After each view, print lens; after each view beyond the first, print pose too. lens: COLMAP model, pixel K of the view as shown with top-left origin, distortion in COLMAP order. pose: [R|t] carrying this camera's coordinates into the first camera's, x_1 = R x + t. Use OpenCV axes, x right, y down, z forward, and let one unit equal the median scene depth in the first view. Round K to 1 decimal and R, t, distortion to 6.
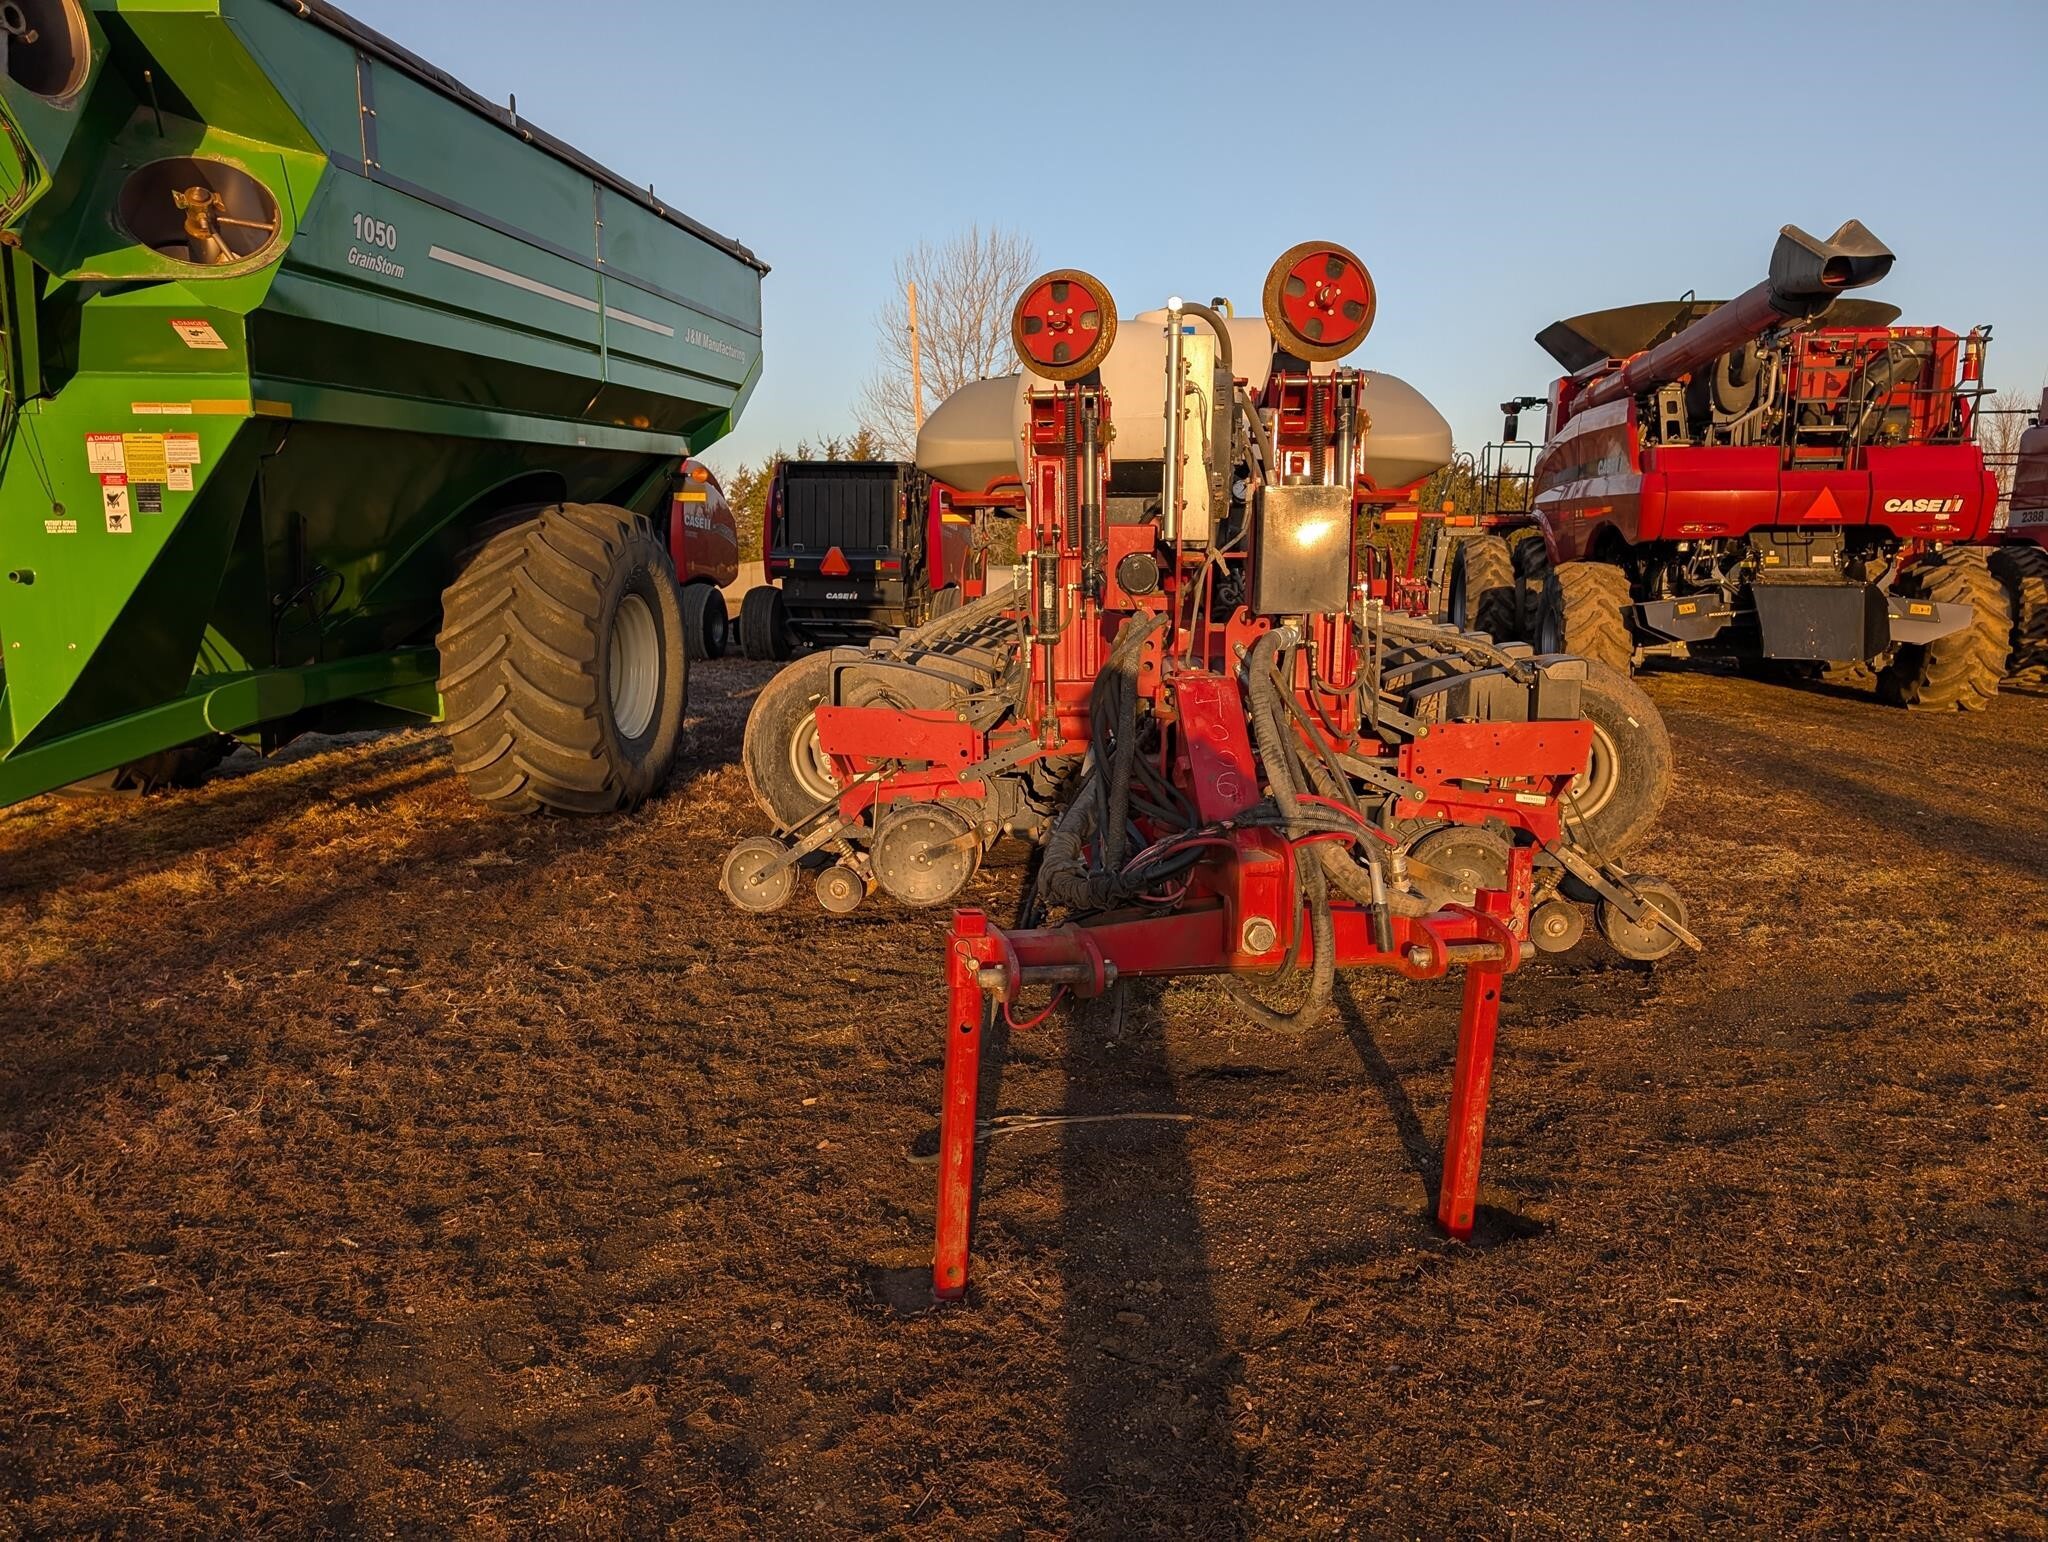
lens RADIAL K [[1466.8, 0, 1036.5], [0, 1466.8, 750.1], [0, 0, 1]] dist [0.023414, -0.021041]
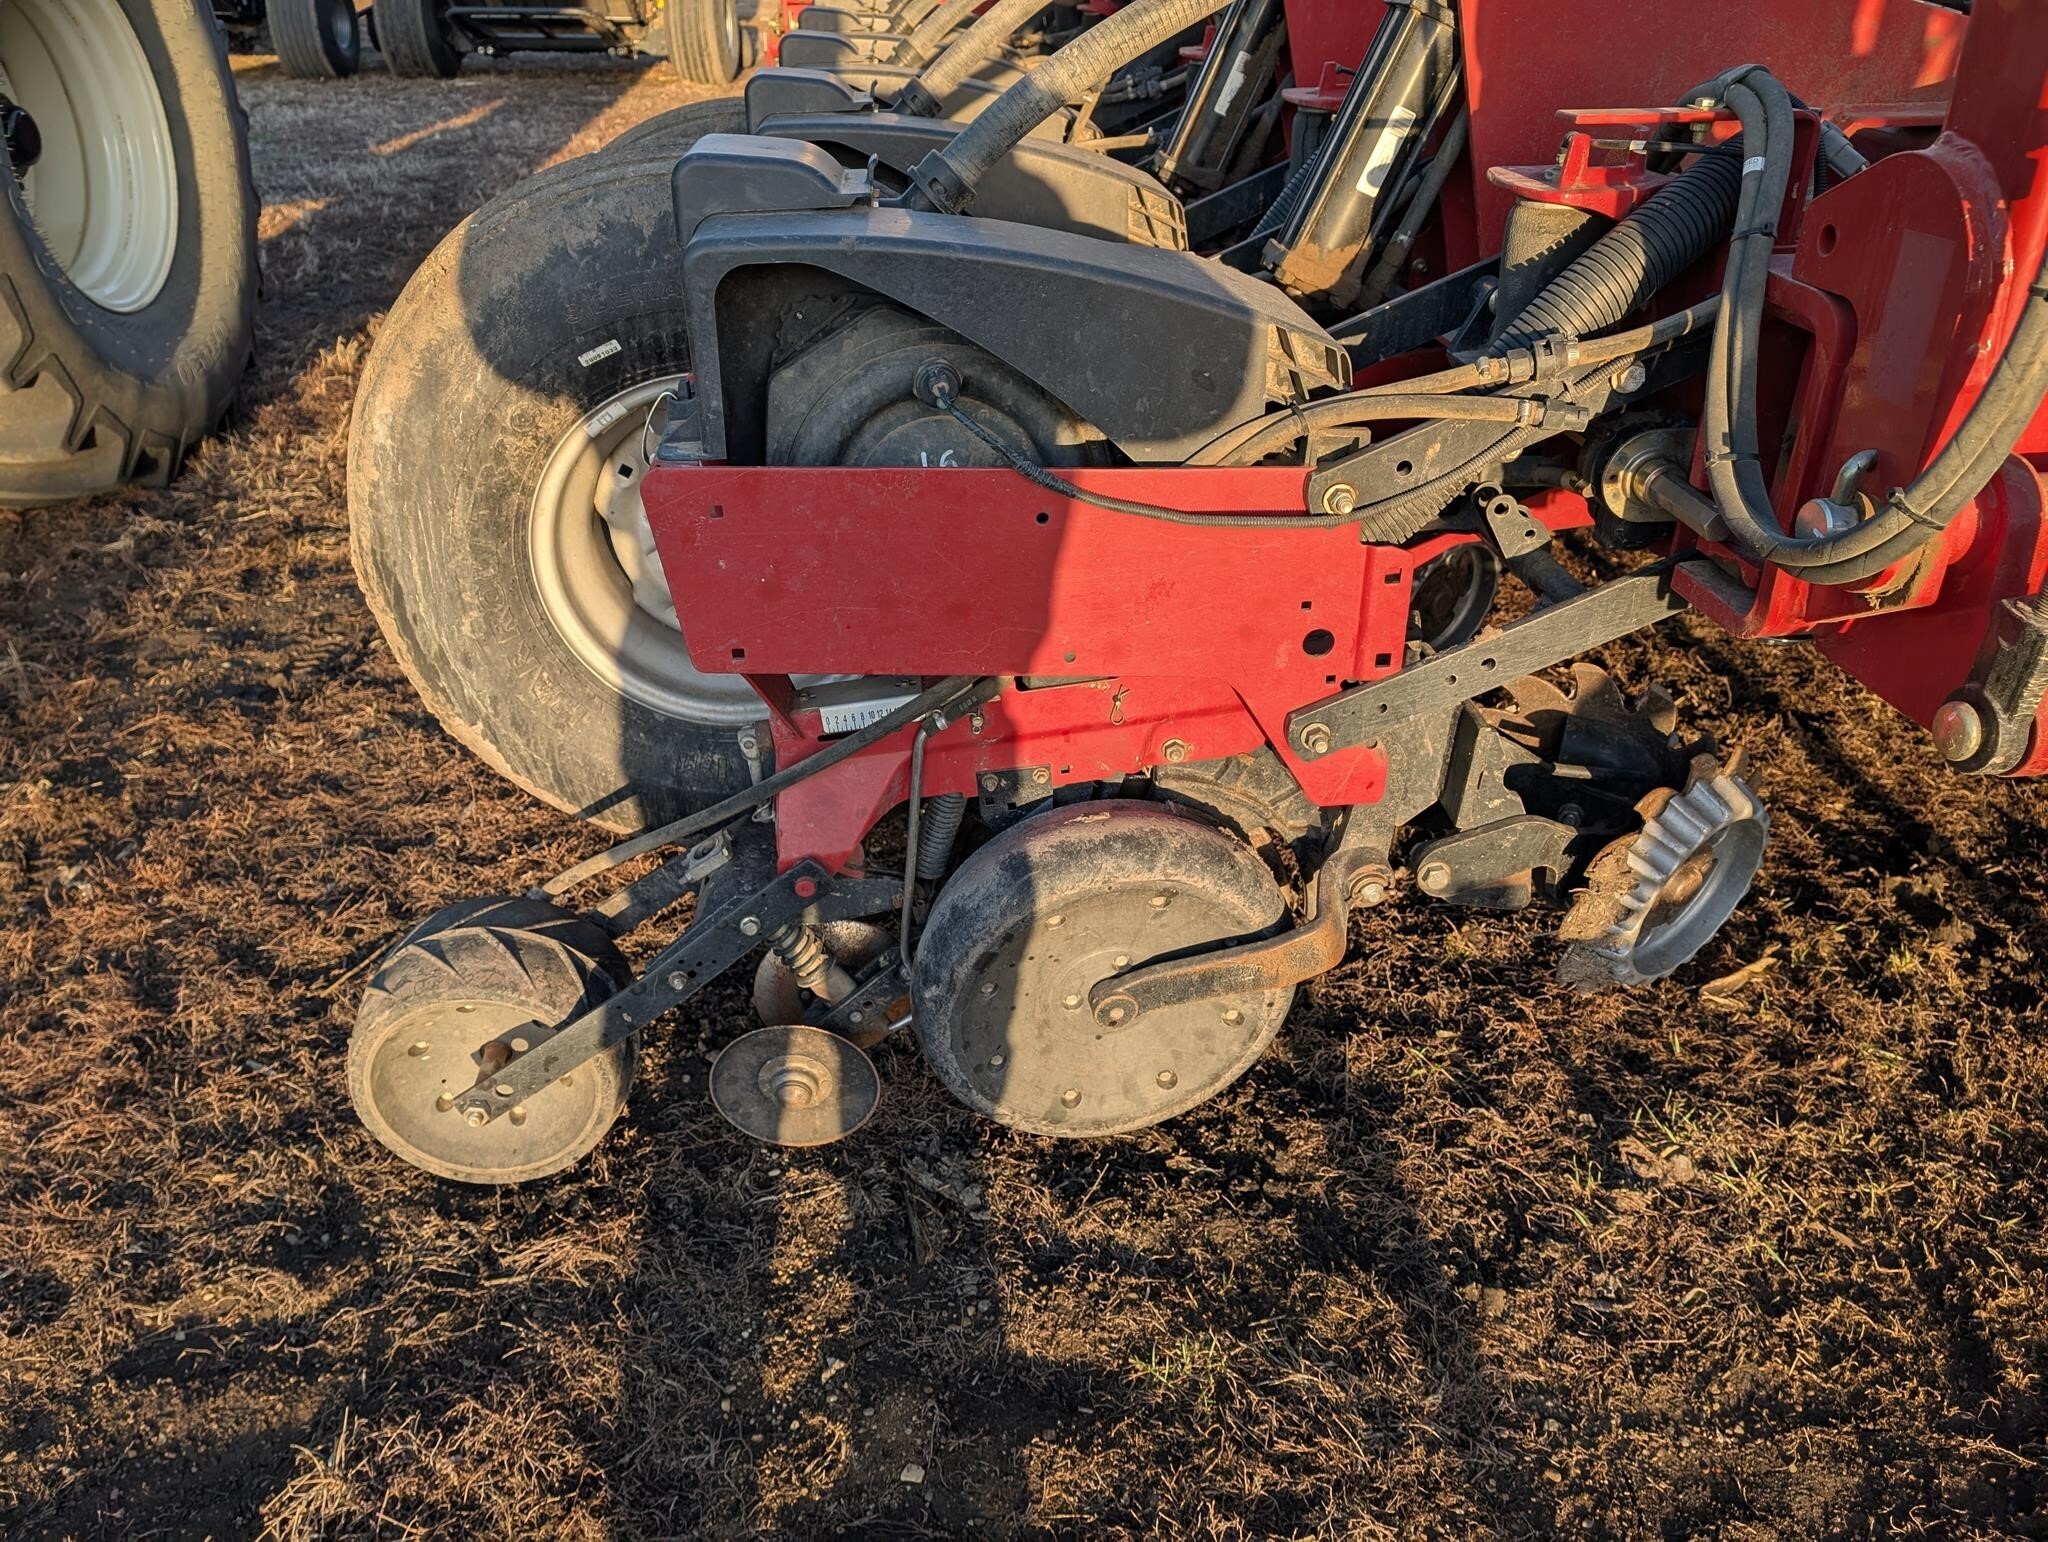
lens RADIAL K [[1500.7, 0, 1005.9], [0, 1500.7, 772.6], [0, 0, 1]] dist [0.013413, 0.000159]
pose [[0.988466, -0.084023, 0.125999, -0.140812], [0.030617, 0.925669, 0.377093, -0.076396], [-0.148318, -0.368886, 0.917565, 0.845755]]
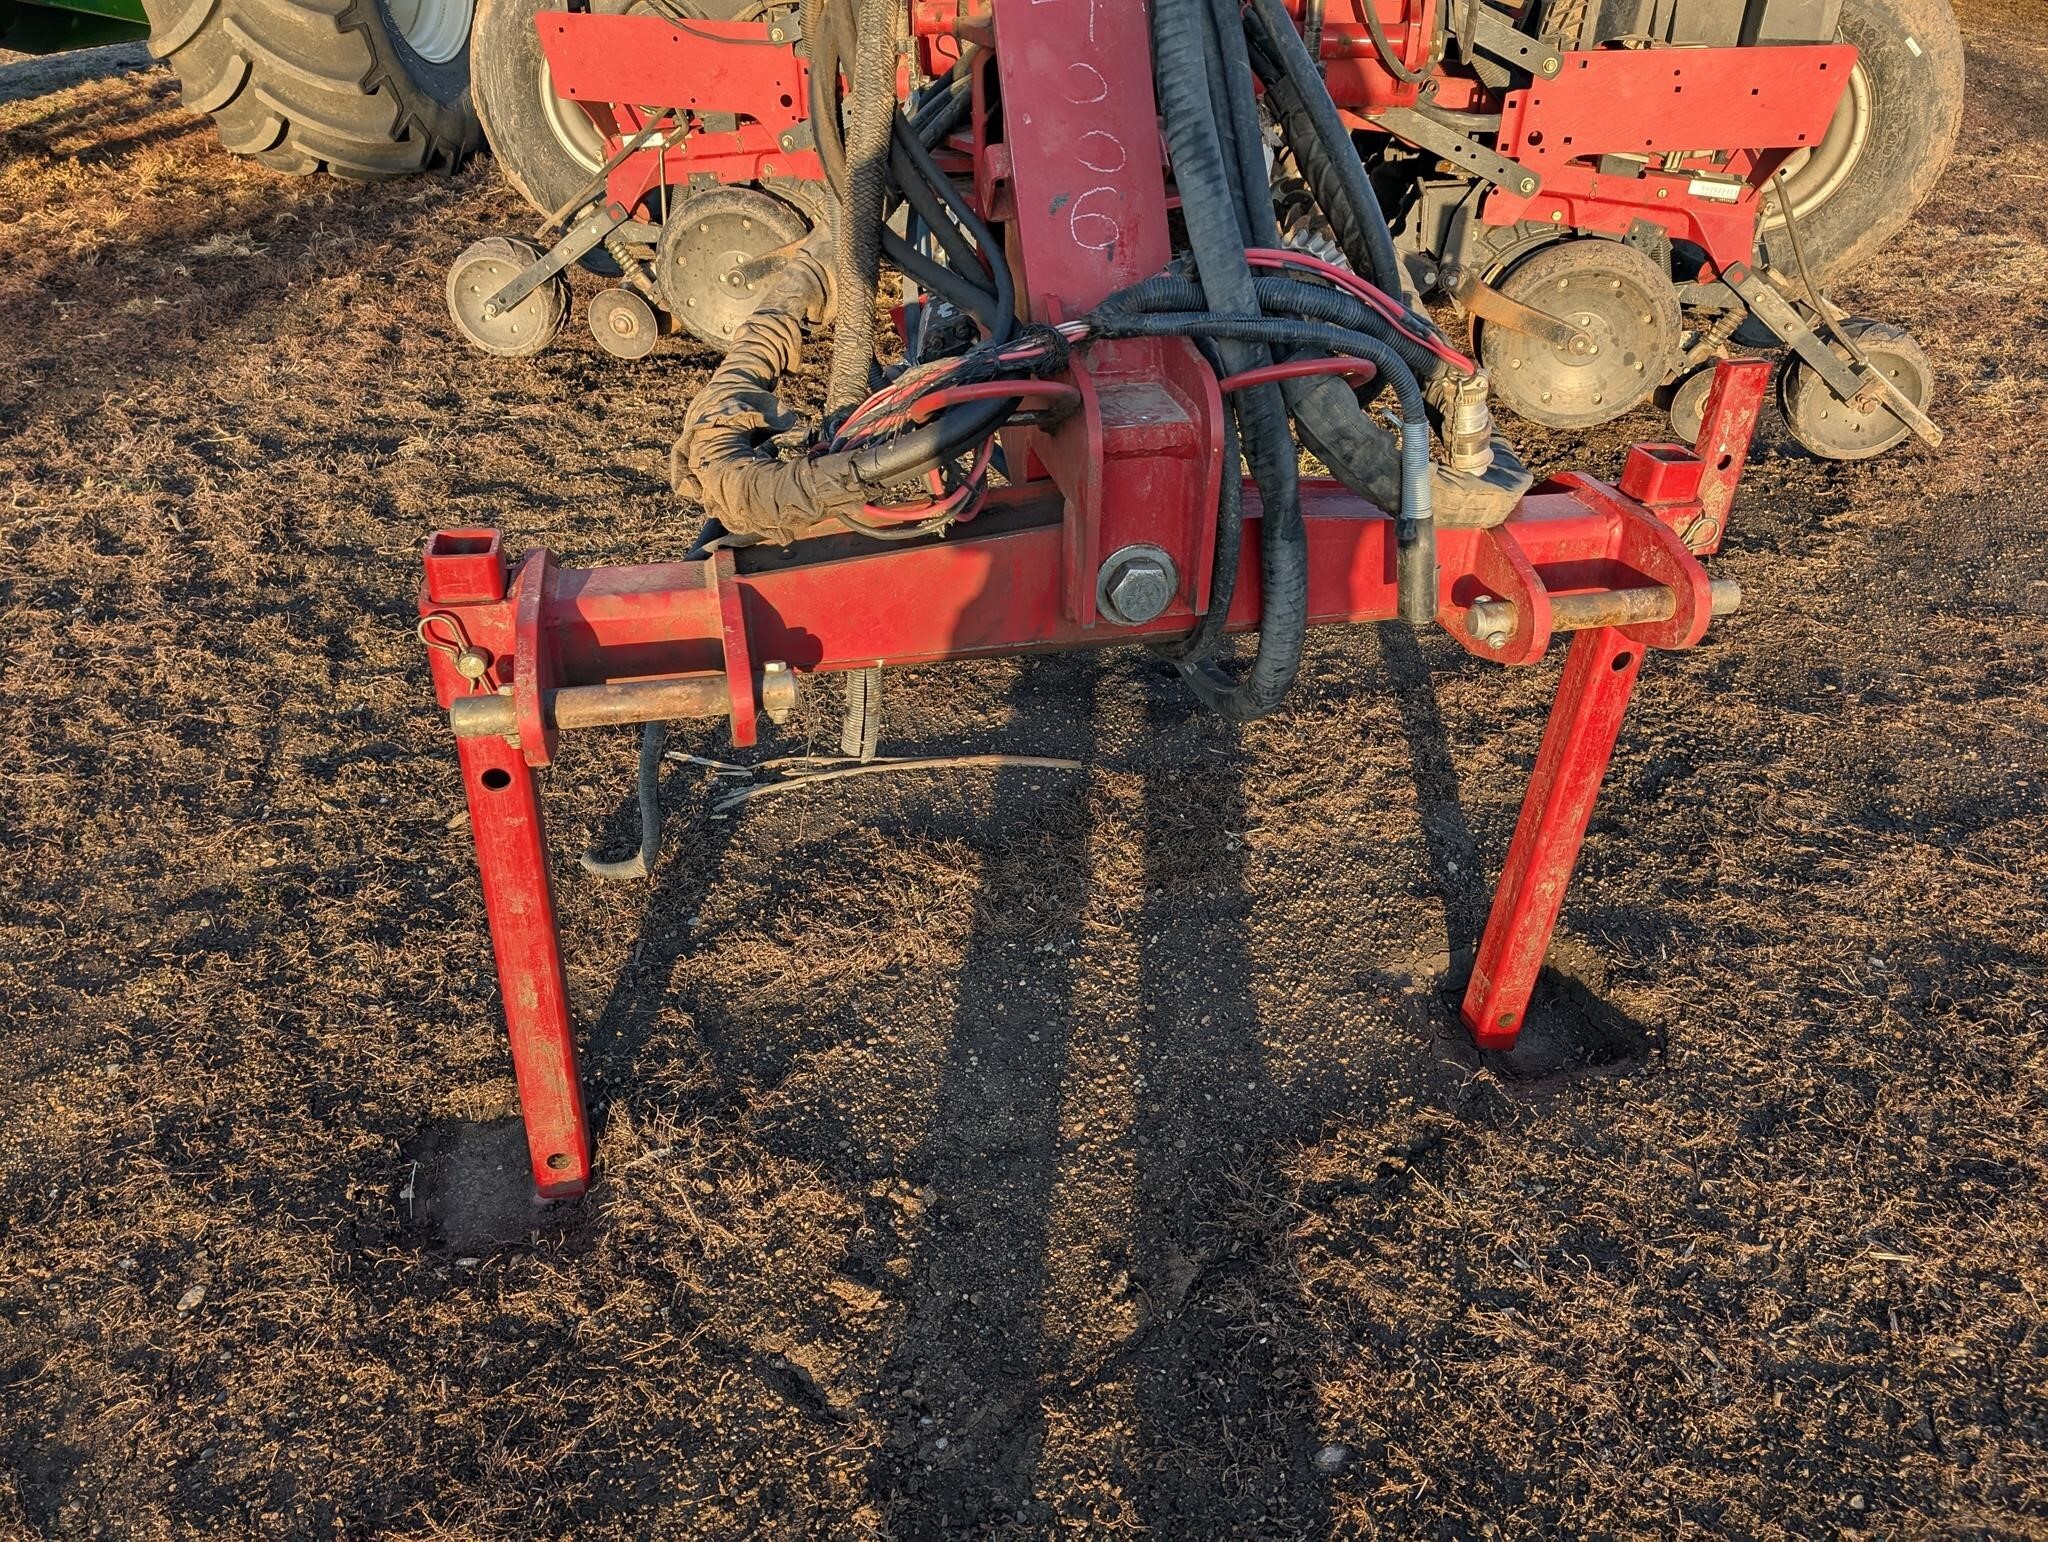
lens RADIAL K [[1466.8, 0, 1036.5], [0, 1466.8, 750.1], [0, 0, 1]] dist [0.023414, -0.021041]
pose [[0.999342, 0.018562, -0.031173, 0.086231], [-0.003807, 0.908117, 0.418699, -0.010408], [0.036081, -0.418305, 0.907590, 0.361837]]
